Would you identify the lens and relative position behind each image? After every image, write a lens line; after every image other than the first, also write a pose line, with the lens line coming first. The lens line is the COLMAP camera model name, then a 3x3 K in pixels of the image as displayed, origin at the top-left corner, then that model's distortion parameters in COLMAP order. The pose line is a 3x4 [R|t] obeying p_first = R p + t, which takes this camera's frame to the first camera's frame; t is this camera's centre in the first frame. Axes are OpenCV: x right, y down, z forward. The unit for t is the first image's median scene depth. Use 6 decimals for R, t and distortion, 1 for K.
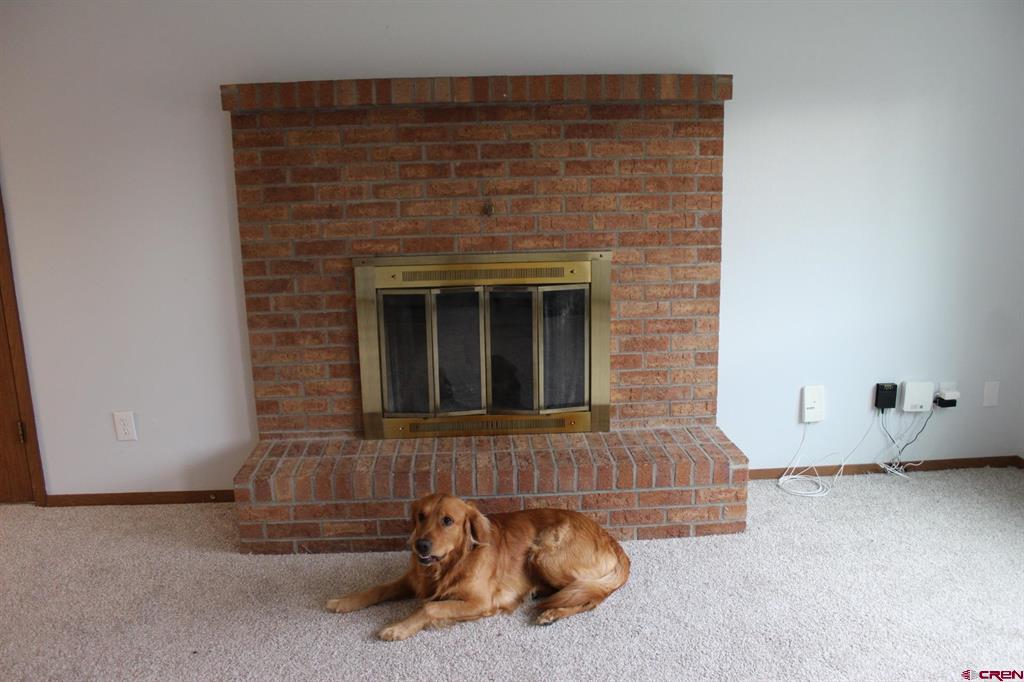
lens RADIAL K [[854.9, 0, 515.8], [0, 854.9, 353.4], [0, 0, 1]] dist [-0.168000, 0.152114]
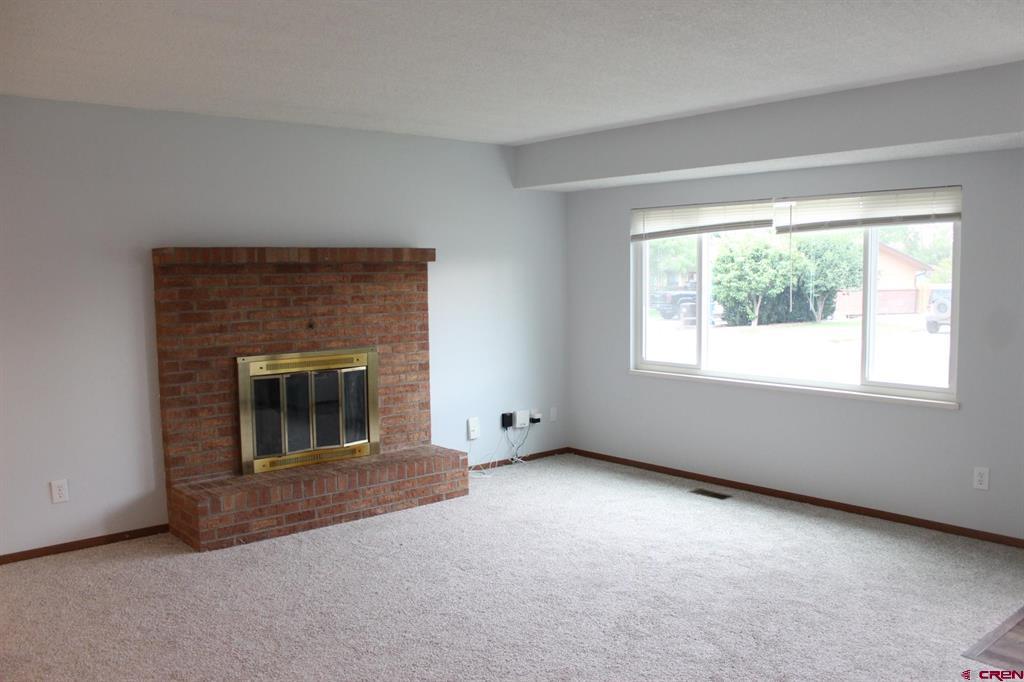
lens RADIAL K [[854.9, 0, 515.8], [0, 854.9, 353.4], [0, 0, 1]] dist [-0.168000, 0.152114]
pose [[0.790610, -0.045575, 0.610622, -0.732577], [0.133482, 0.986071, -0.099231, 0.104656], [-0.597594, 0.159960, 0.785681, -0.538974]]
